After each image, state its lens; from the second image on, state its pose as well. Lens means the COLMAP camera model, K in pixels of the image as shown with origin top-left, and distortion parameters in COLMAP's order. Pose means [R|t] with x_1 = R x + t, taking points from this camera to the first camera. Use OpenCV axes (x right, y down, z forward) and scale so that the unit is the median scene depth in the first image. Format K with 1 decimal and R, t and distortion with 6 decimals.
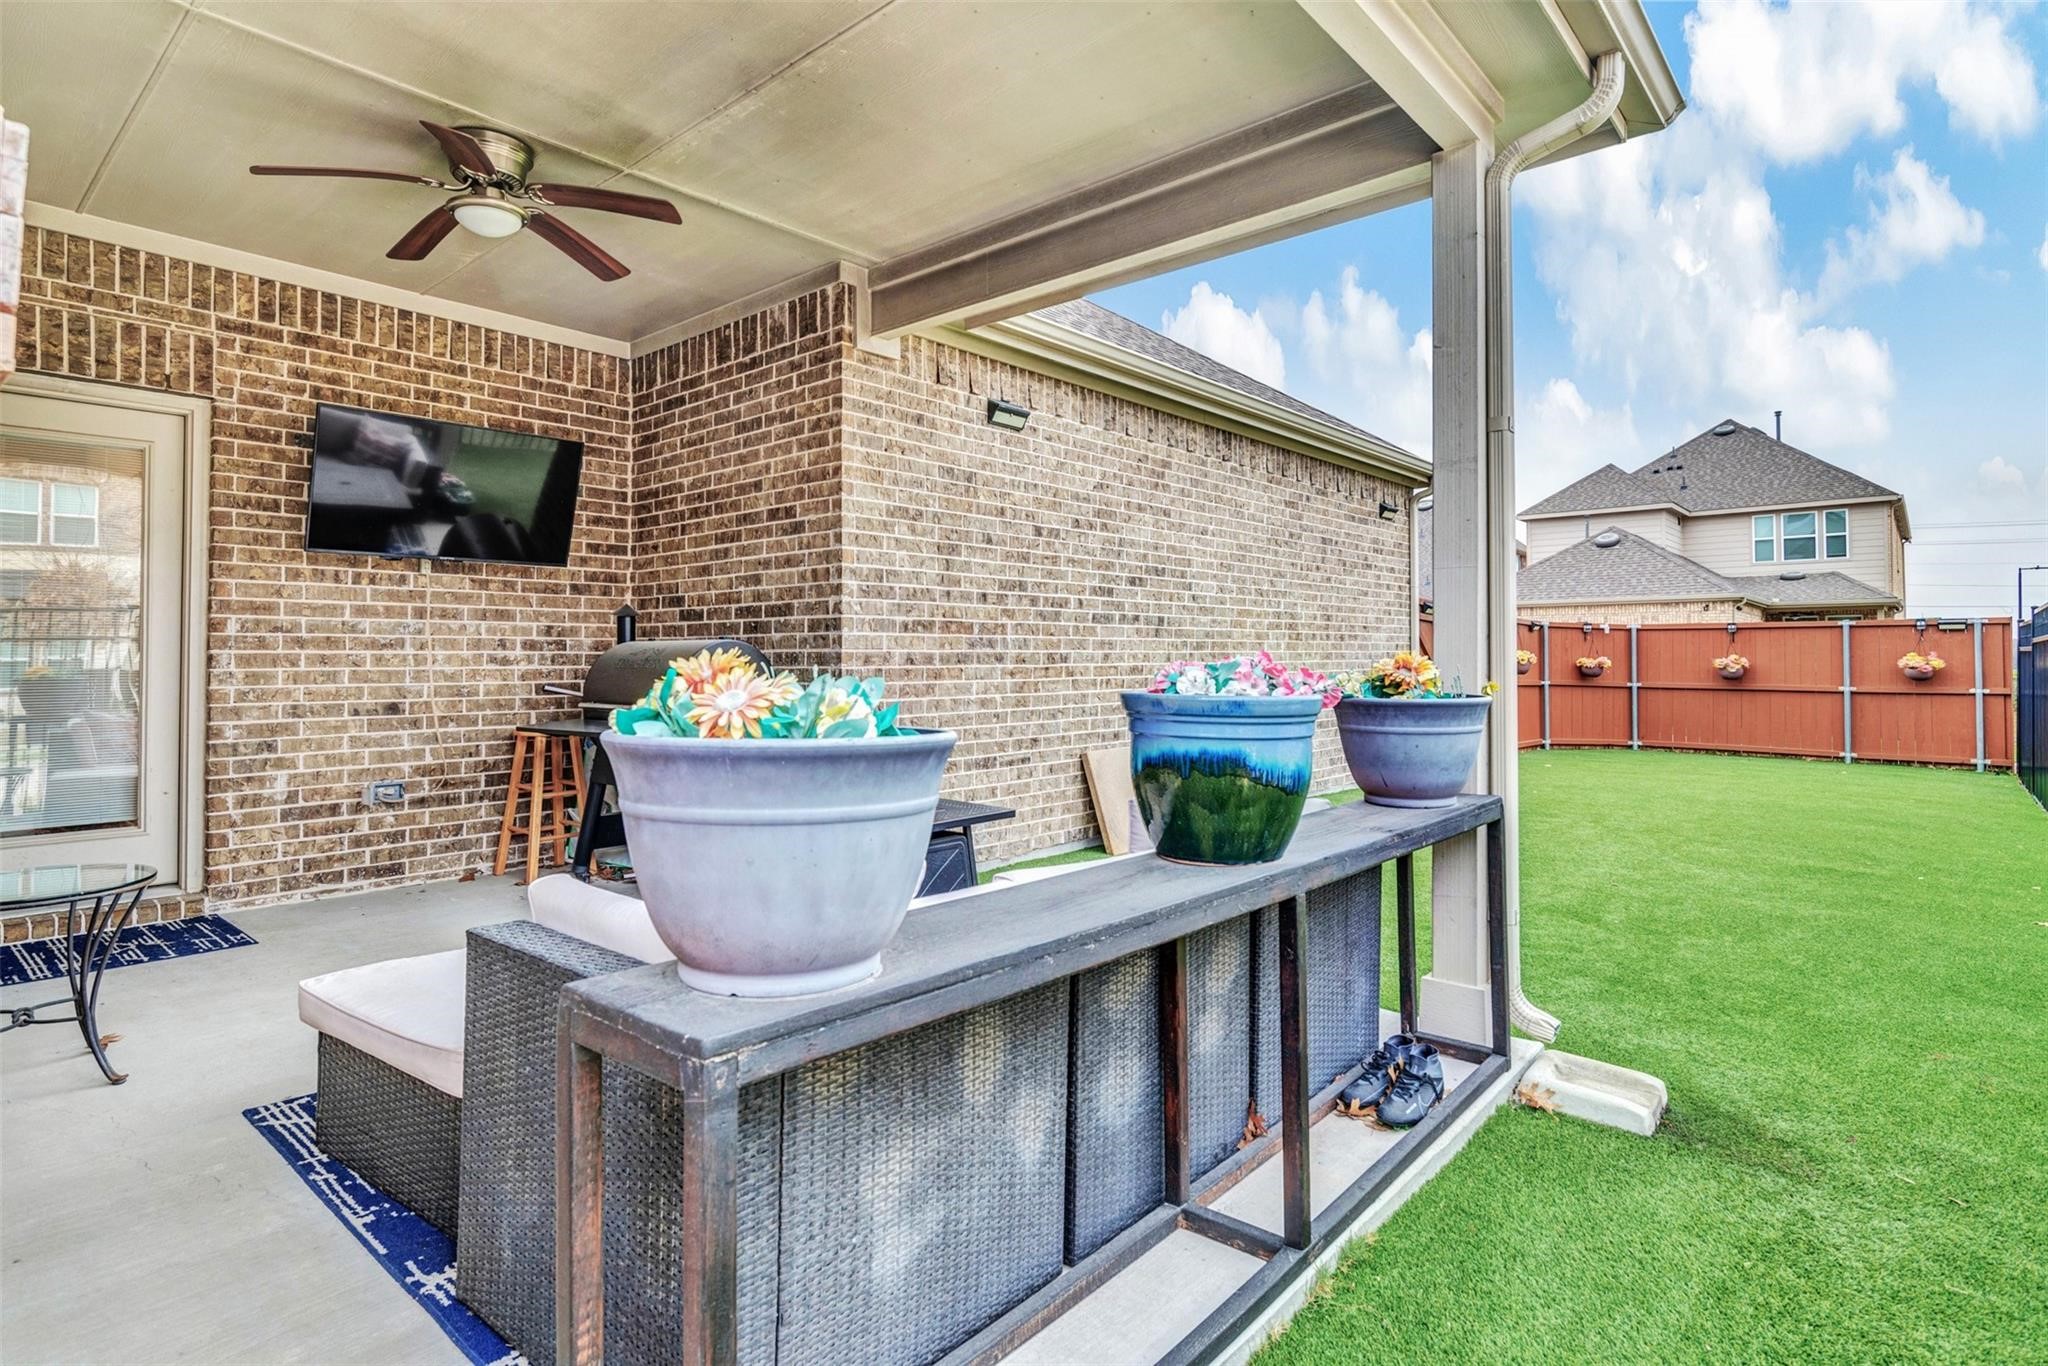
lens RADIAL K [[1051.1, 0, 1026.7], [0, 1051.1, 665.3], [0, 0, 1]] dist [0.011311, 0.000695]
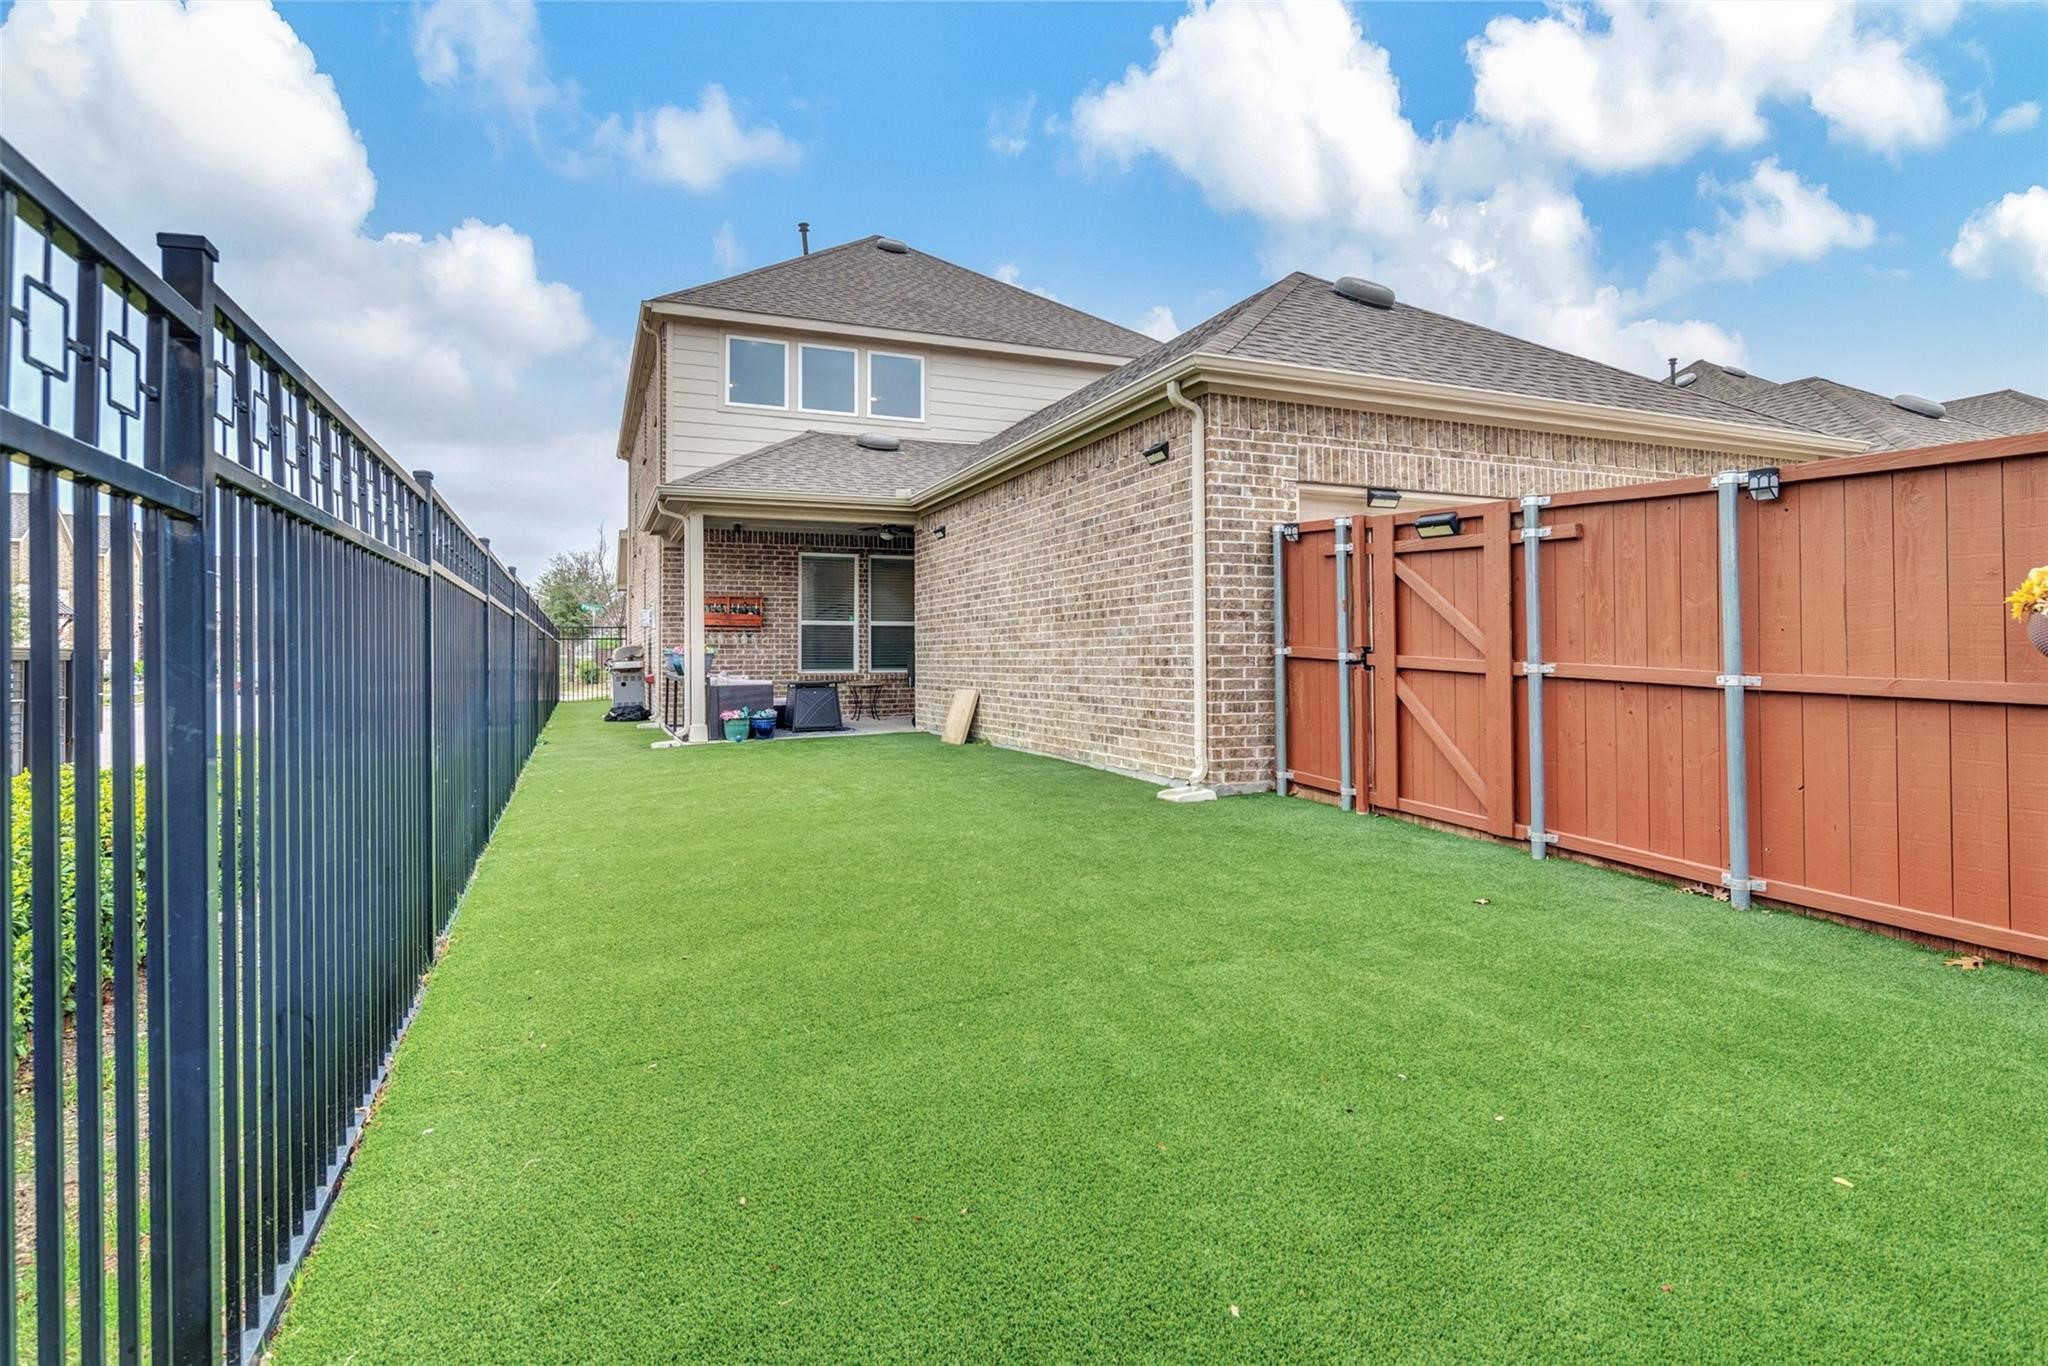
lens RADIAL K [[1051.1, 0, 1026.8], [0, 1051.1, 646.9], [0, 0, 1]] dist [0.011311, 0.000695]
pose [[-0.436725, 0.000702, -0.899595, 2.154225], [0.007500, 0.999968, -0.002860, 0.011315], [0.899564, -0.007996, -0.436716, 2.422369]]
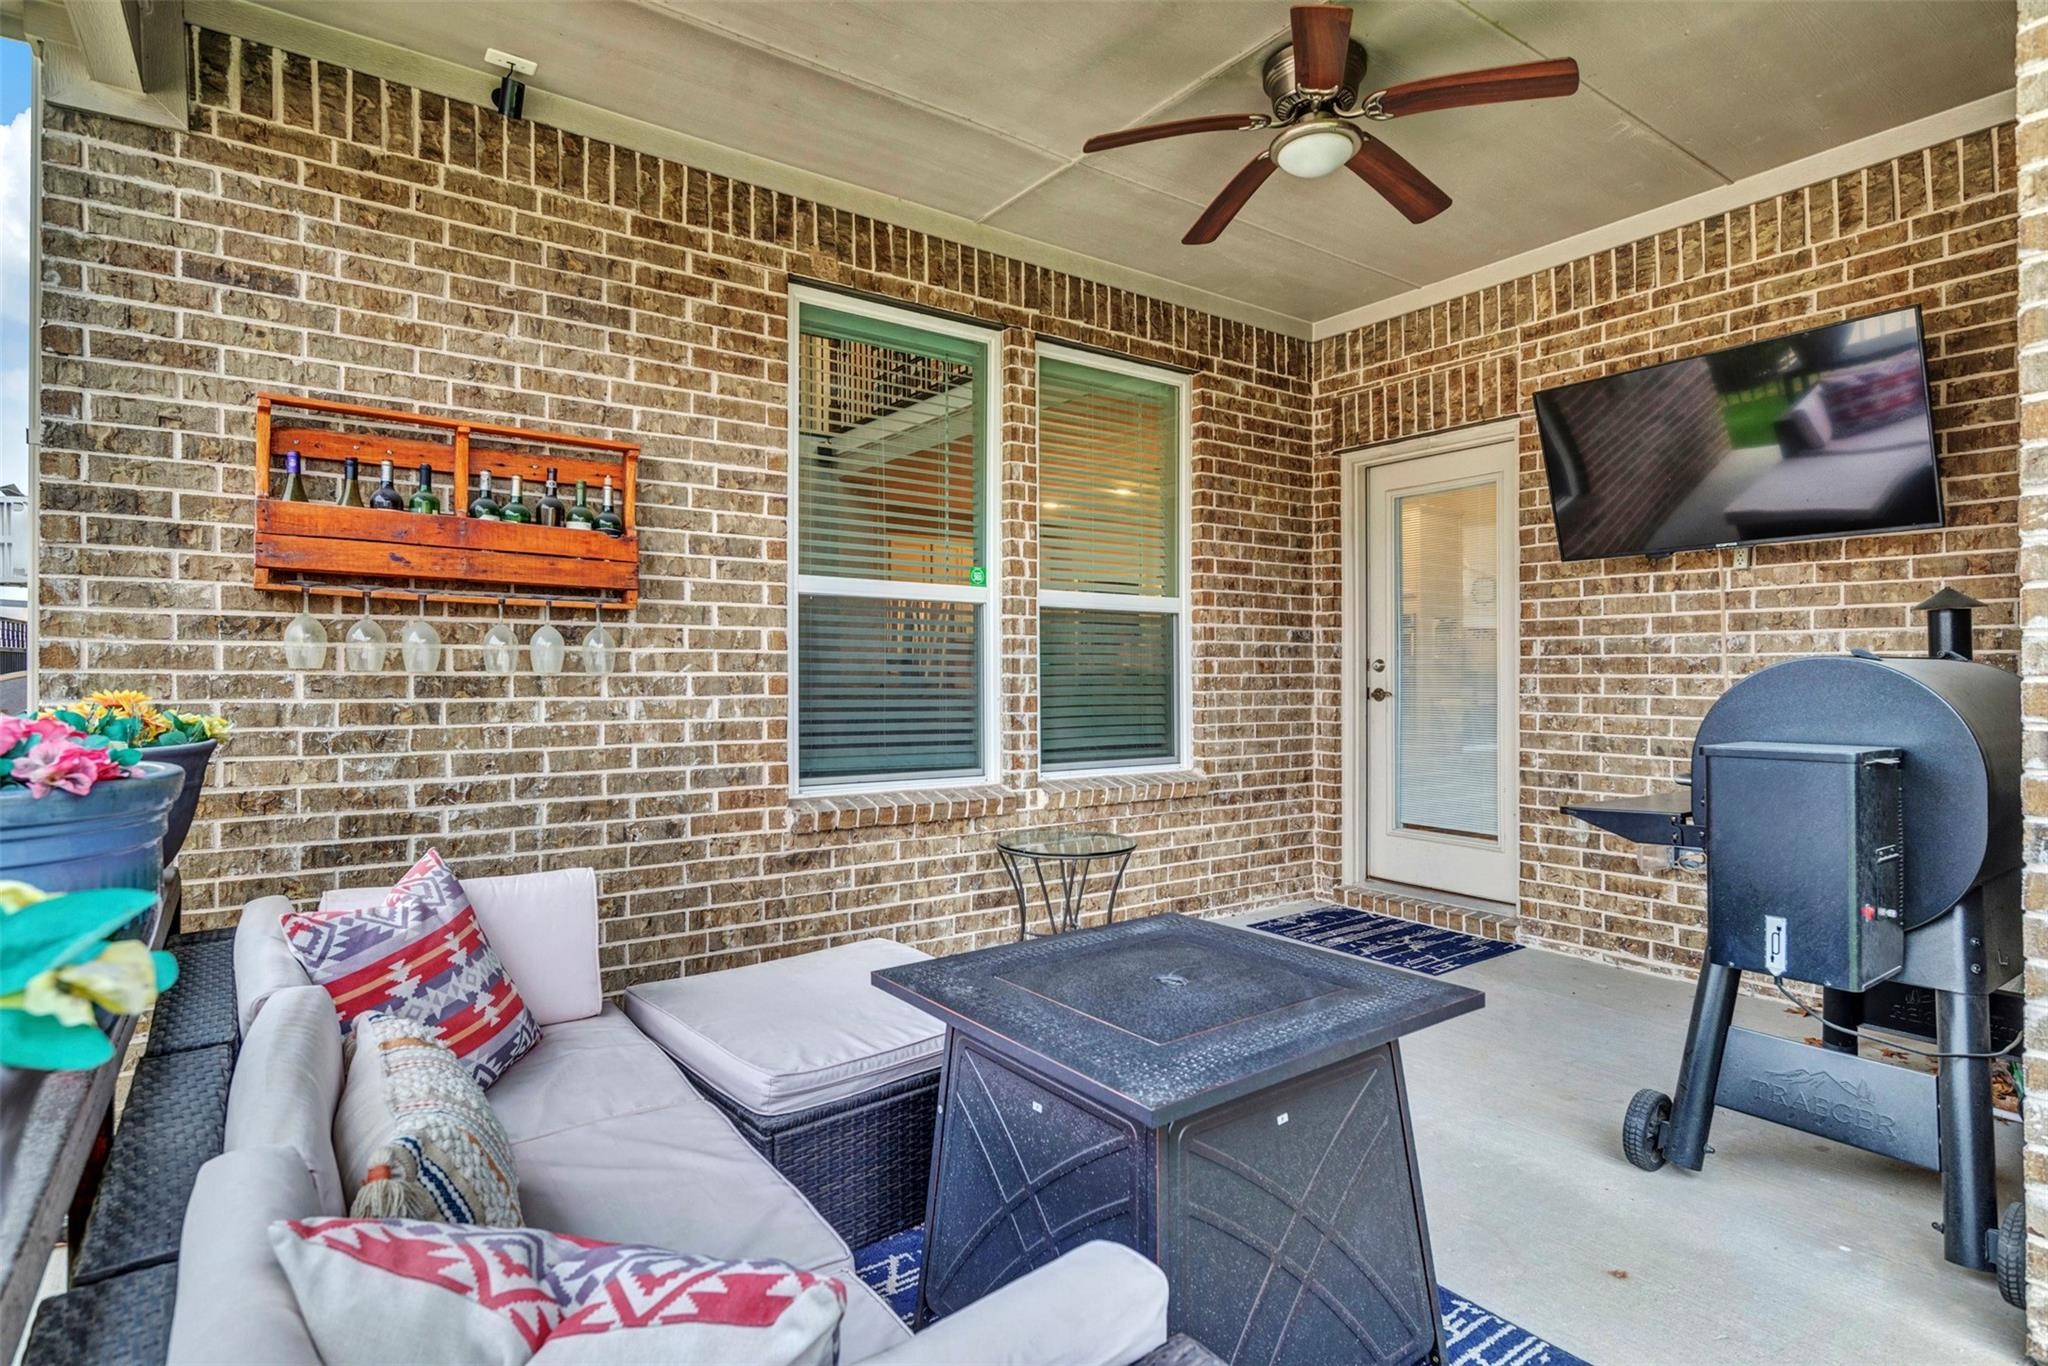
lens RADIAL K [[1051.1, 0, 1028.6], [0, 1051.1, 681.6], [0, 0, 1]] dist [0.011311, 0.000695]
pose [[-0.211264, 0.012786, -0.977345, 0.252063], [-0.003330, 0.999899, 0.013801, -0.017882], [0.977423, 0.006170, -0.211200, 0.705158]]
